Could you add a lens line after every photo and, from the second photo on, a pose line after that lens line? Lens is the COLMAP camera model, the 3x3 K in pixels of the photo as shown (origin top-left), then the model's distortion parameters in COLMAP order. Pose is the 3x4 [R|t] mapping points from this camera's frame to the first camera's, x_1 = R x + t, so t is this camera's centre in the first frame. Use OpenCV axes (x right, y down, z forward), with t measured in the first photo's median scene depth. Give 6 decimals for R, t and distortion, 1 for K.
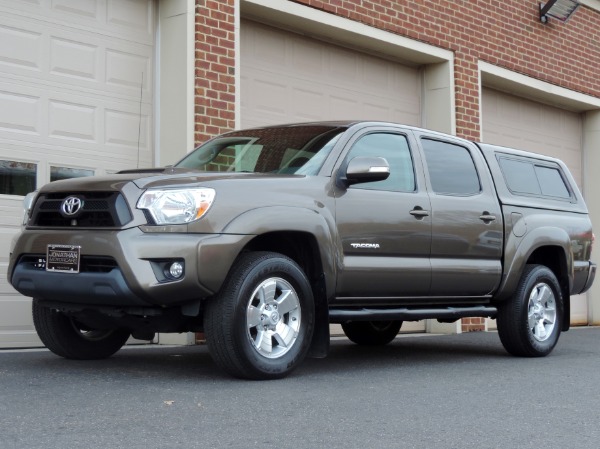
lens RADIAL K [[1111.2, 0, 343.7], [0, 1111.2, 186.2], [0, 0, 1]] dist [-0.062286, 0.000000]
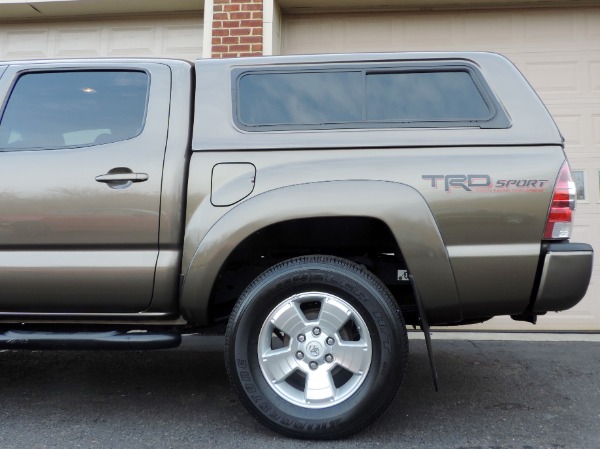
lens RADIAL K [[569.4, 0, 340.1], [0, 569.4, 185.7], [0, 0, 1]] dist [-0.028535, 0.000000]
pose [[0.555443, -0.105840, -0.824791, 0.370353], [0.079215, 0.994091, -0.074219, 0.053676], [0.827773, -0.024112, 0.560545, 0.786429]]
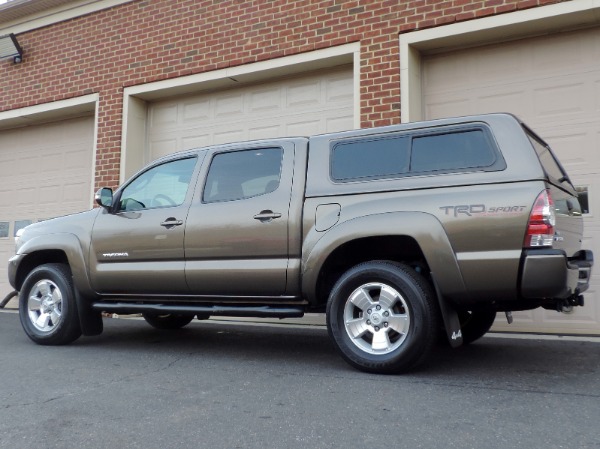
lens RADIAL K [[654.4, 0, 290.9], [0, 654.4, 203.8], [0, 0, 1]] dist [-0.028405, 0.000000]
pose [[0.128099, -0.113152, -0.985285, 0.593593], [0.092818, 0.990478, -0.101681, 0.066166], [0.987409, -0.078427, 0.137381, 0.798178]]
